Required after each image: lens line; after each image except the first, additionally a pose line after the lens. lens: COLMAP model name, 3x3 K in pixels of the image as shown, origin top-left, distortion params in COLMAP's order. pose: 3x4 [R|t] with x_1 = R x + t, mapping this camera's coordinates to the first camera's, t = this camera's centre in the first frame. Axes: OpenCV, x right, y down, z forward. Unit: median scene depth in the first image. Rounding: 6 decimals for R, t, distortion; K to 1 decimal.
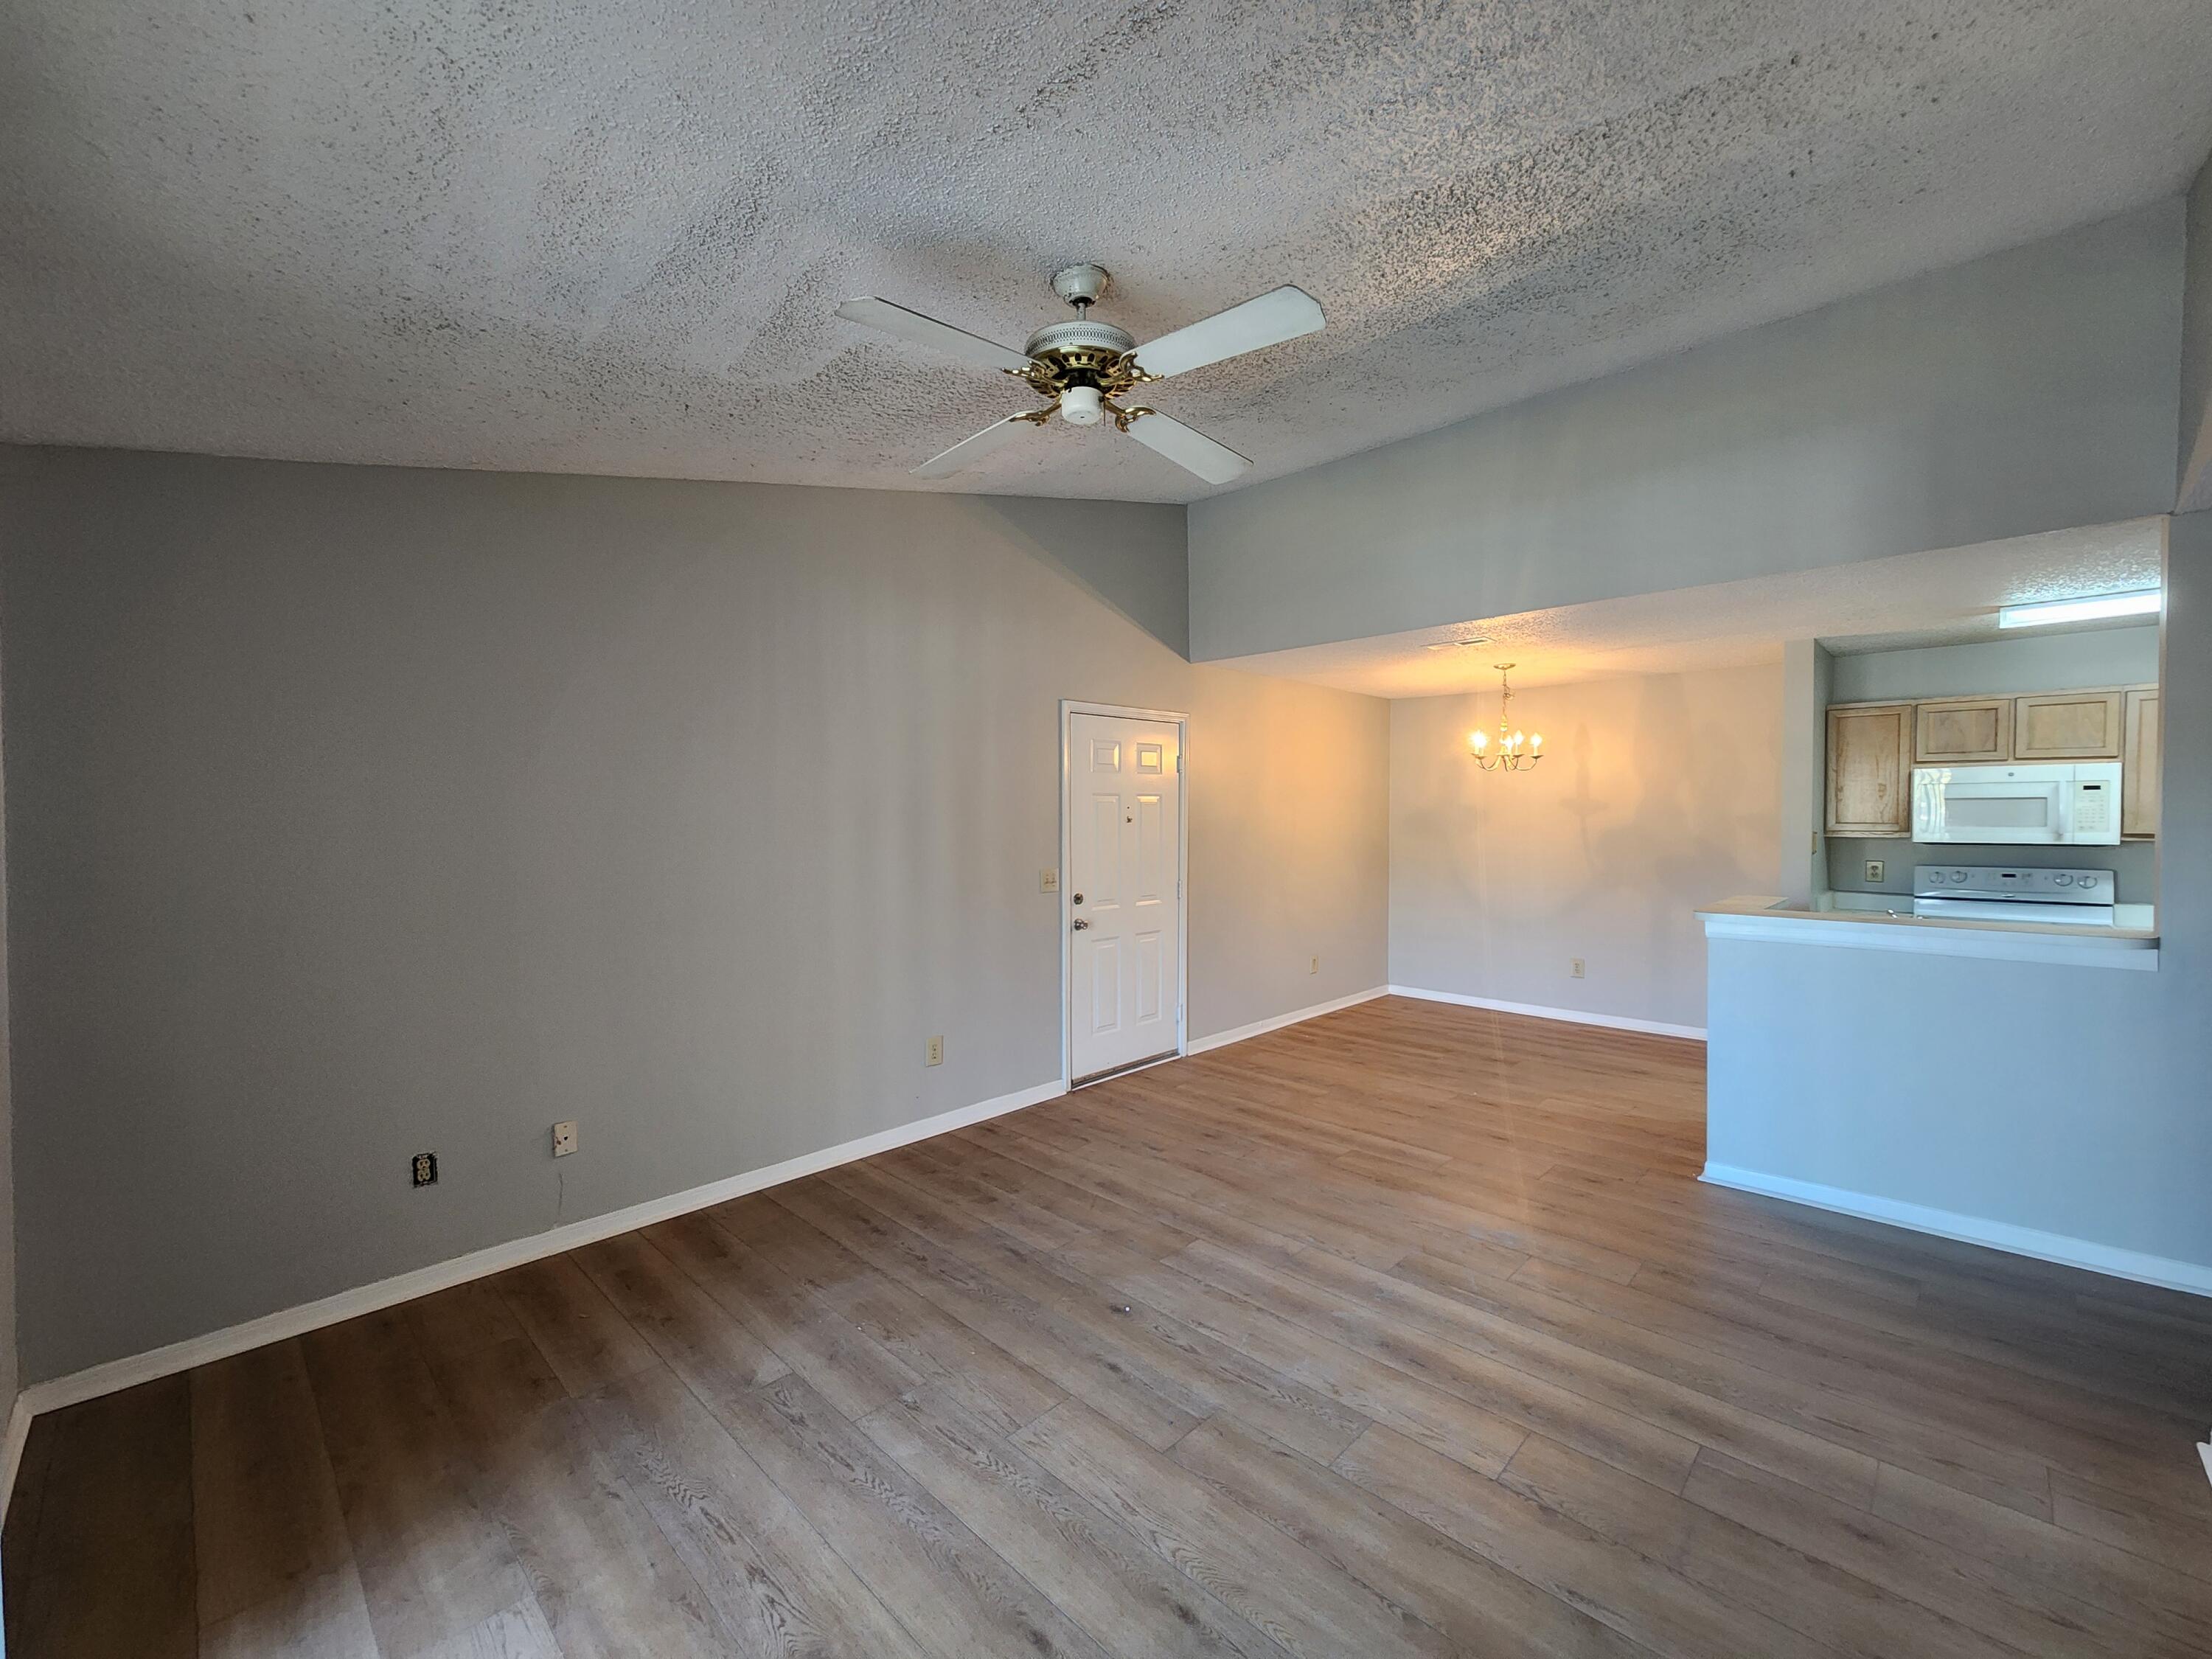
lens RADIAL K [[901.4, 0, 1109.0], [0, 901.4, 835.0], [0, 0, 1]] dist [0.001289, 0.000074]
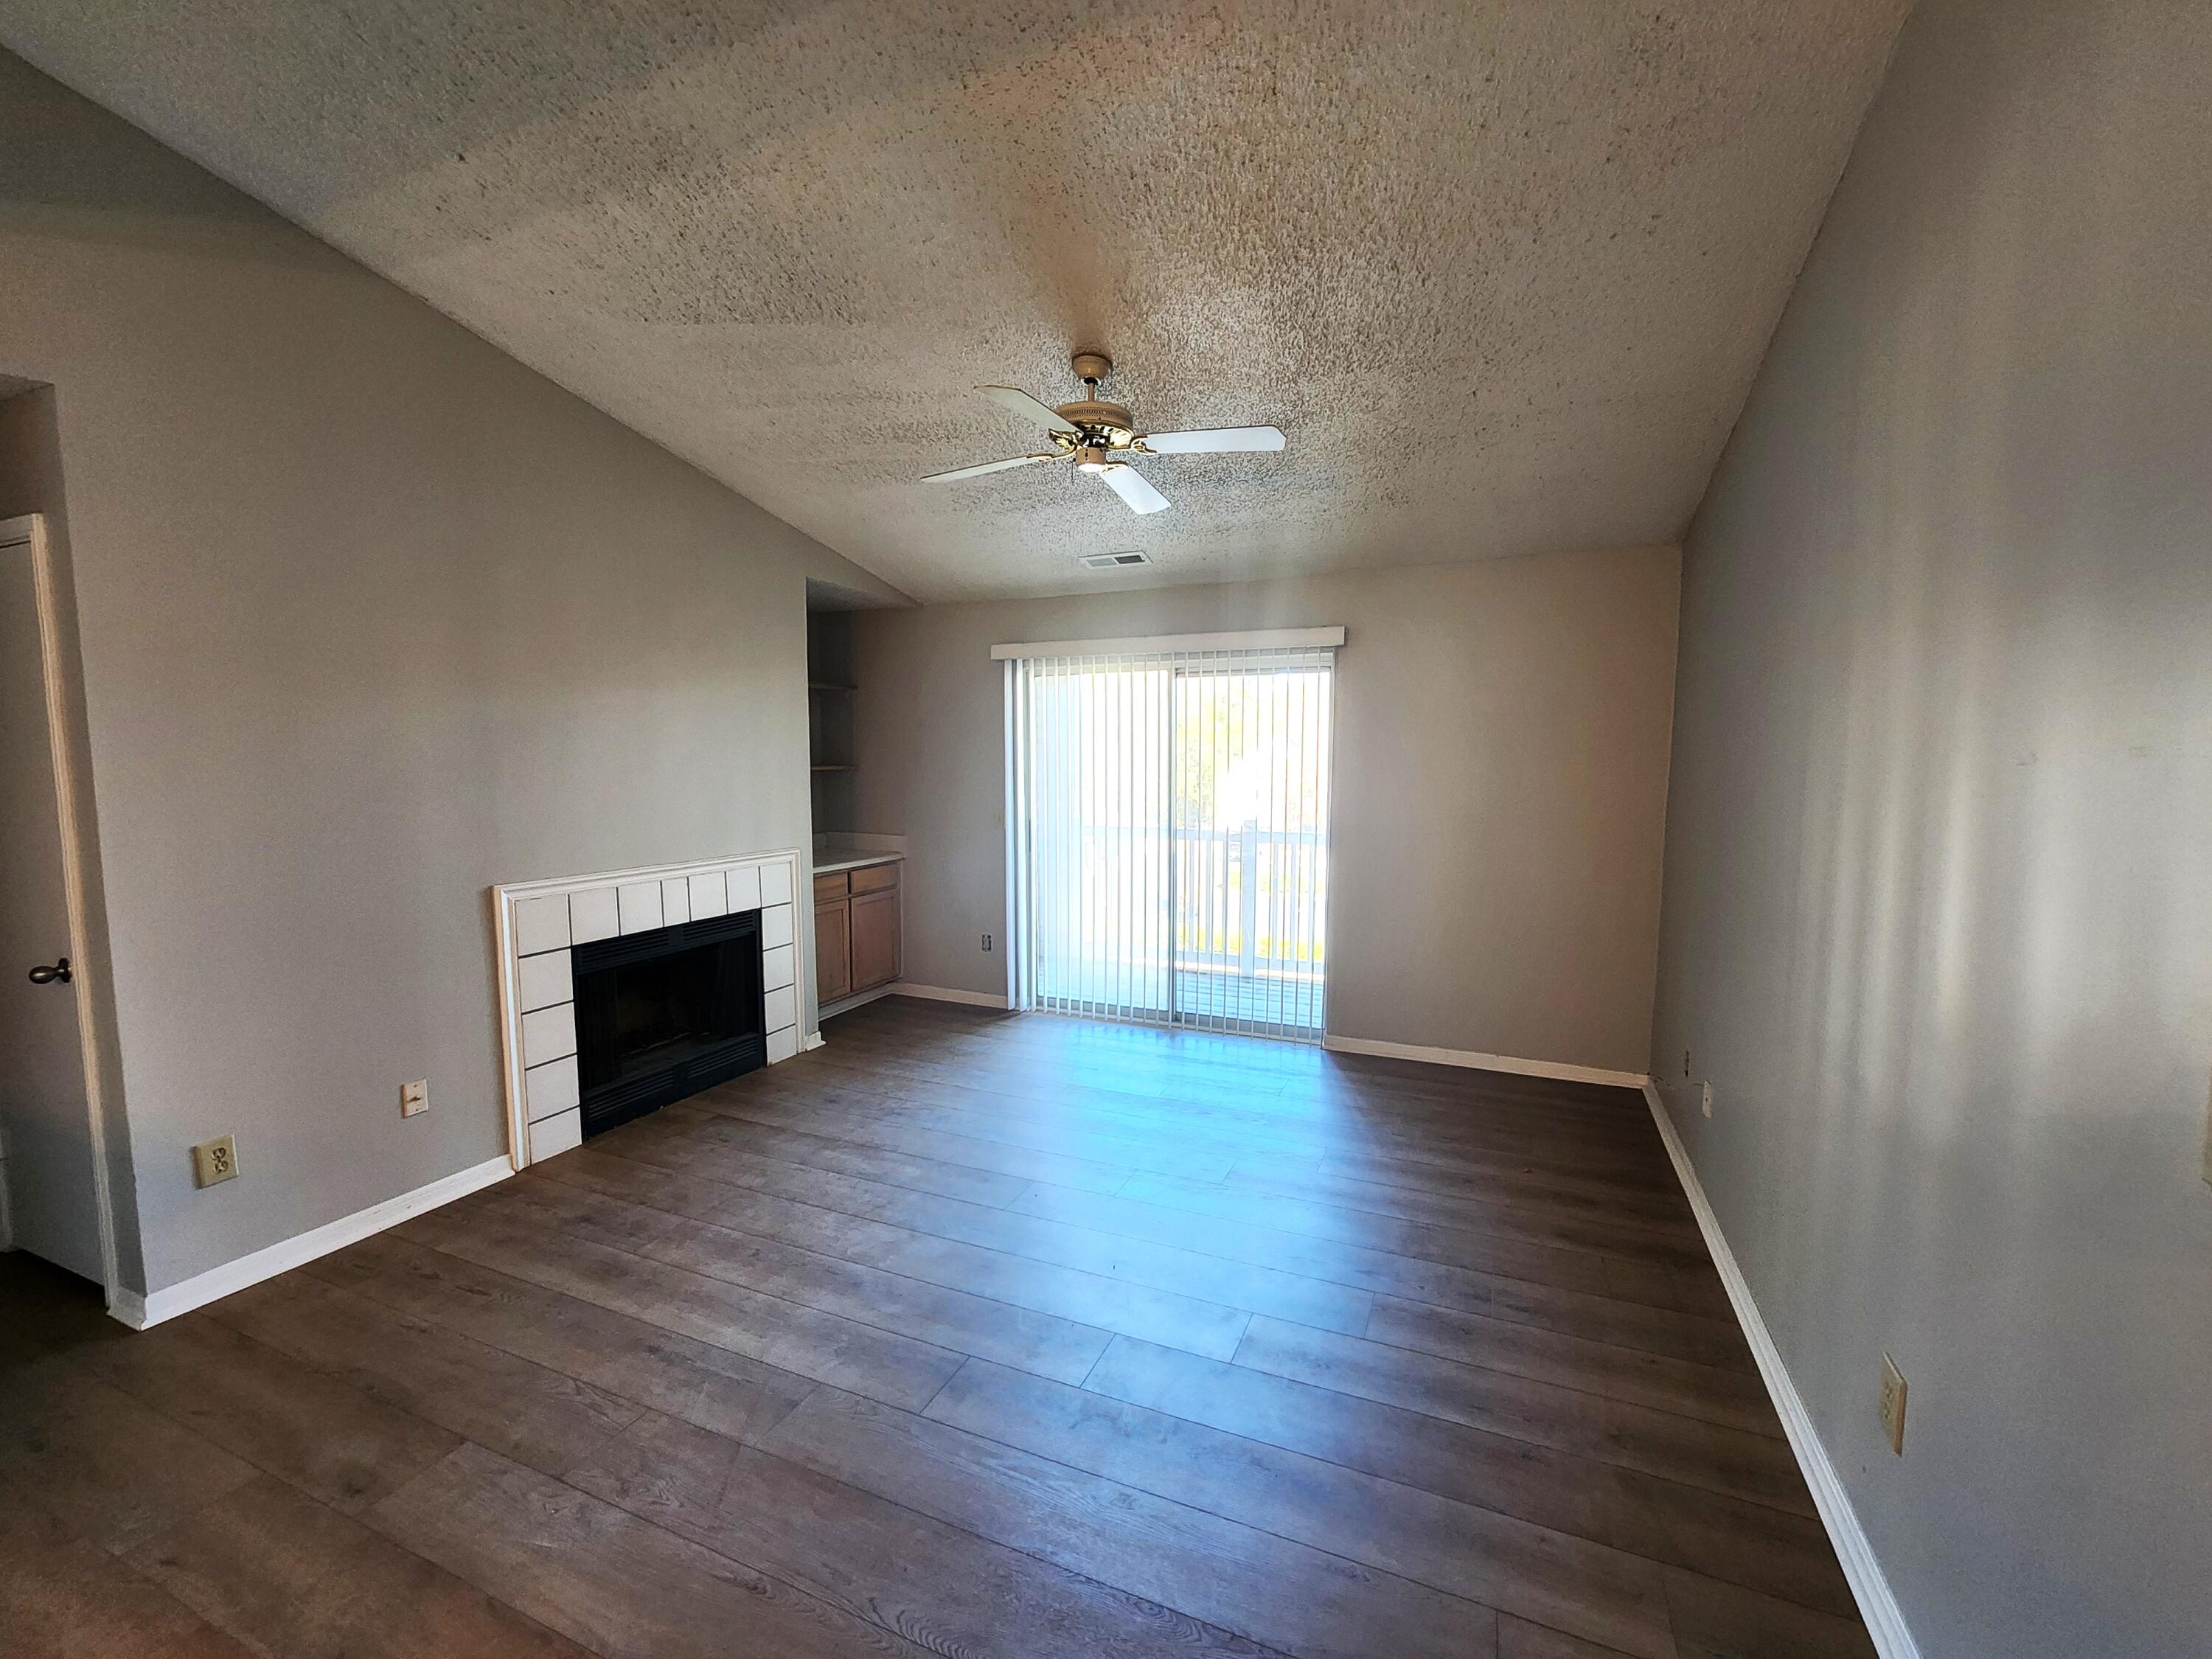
lens RADIAL K [[901.4, 0, 1109.0], [0, 901.4, 835.0], [0, 0, 1]] dist [0.001289, 0.000074]
pose [[-0.931769, 0.035536, -0.361309, 0.361908], [-0.005670, 0.993652, 0.112351, -0.049516], [0.363008, 0.106733, -0.925653, 1.844574]]
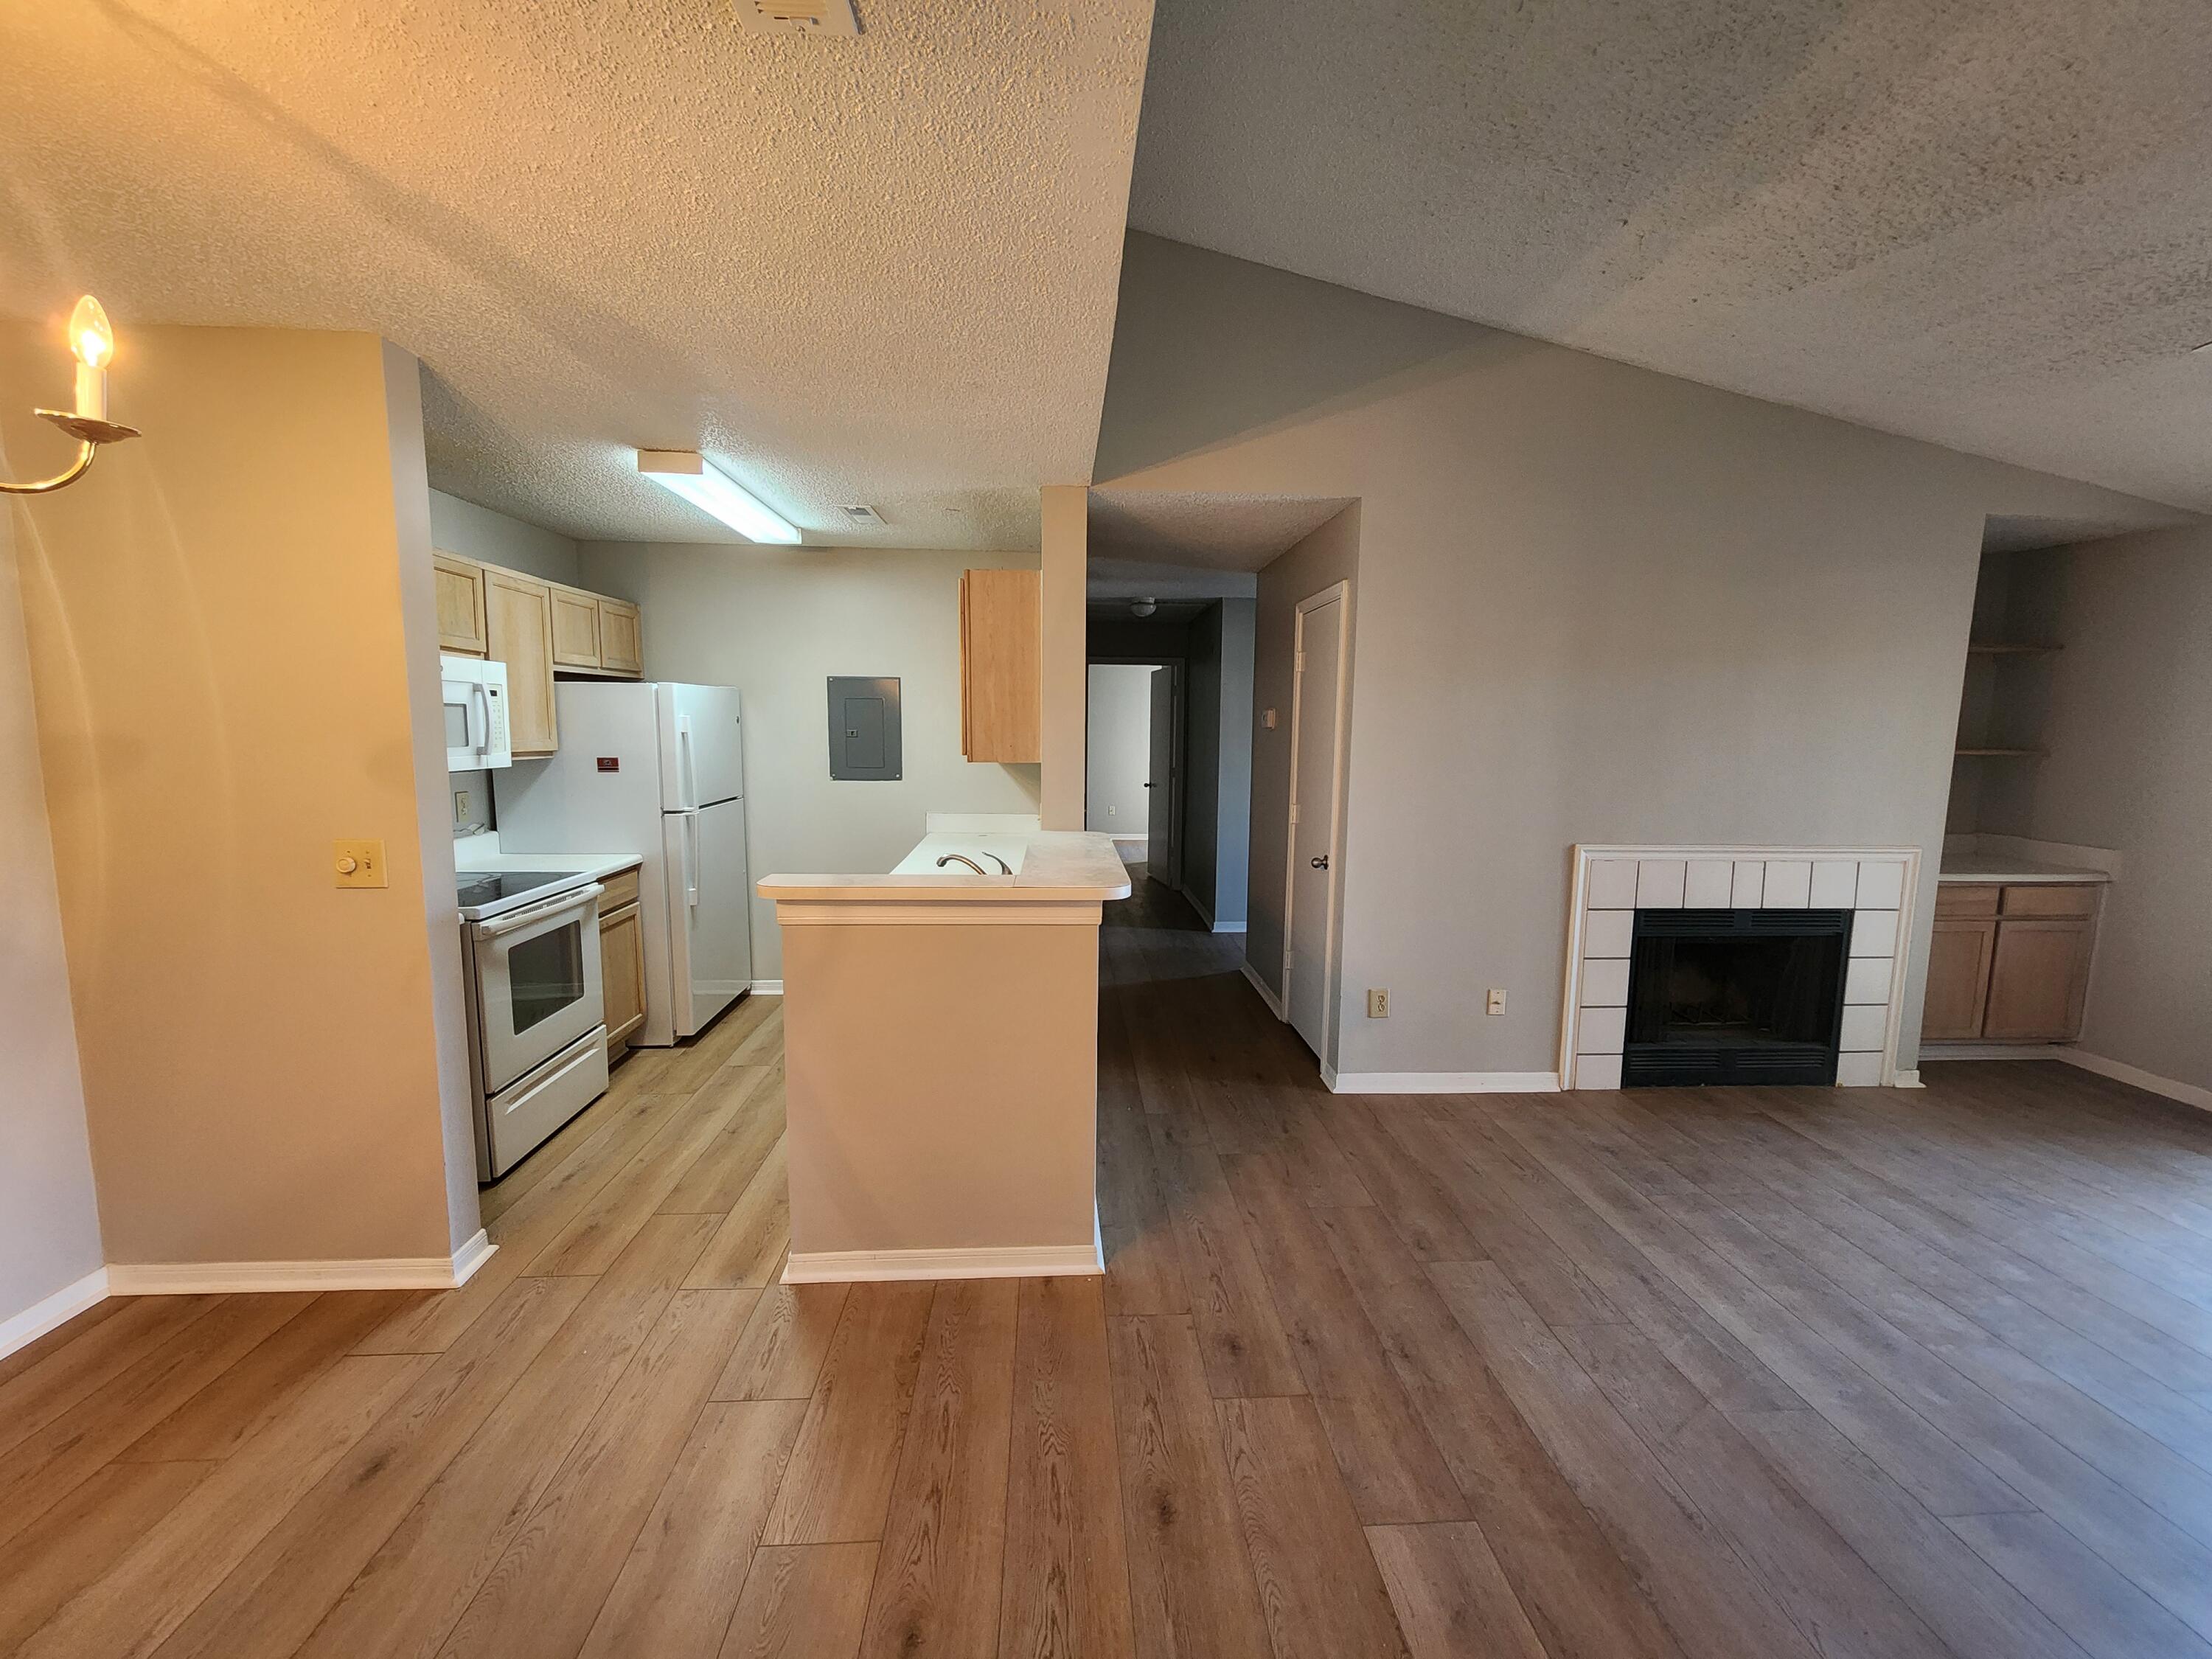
lens RADIAL K [[901.4, 0, 1109.0], [0, 901.4, 835.0], [0, 0, 1]] dist [0.001289, 0.000074]
pose [[-0.742368, -0.084408, 0.664654, 0.304758], [0.007500, 0.990923, 0.134220, -0.050845], [-0.669951, 0.104625, -0.734996, 1.952704]]
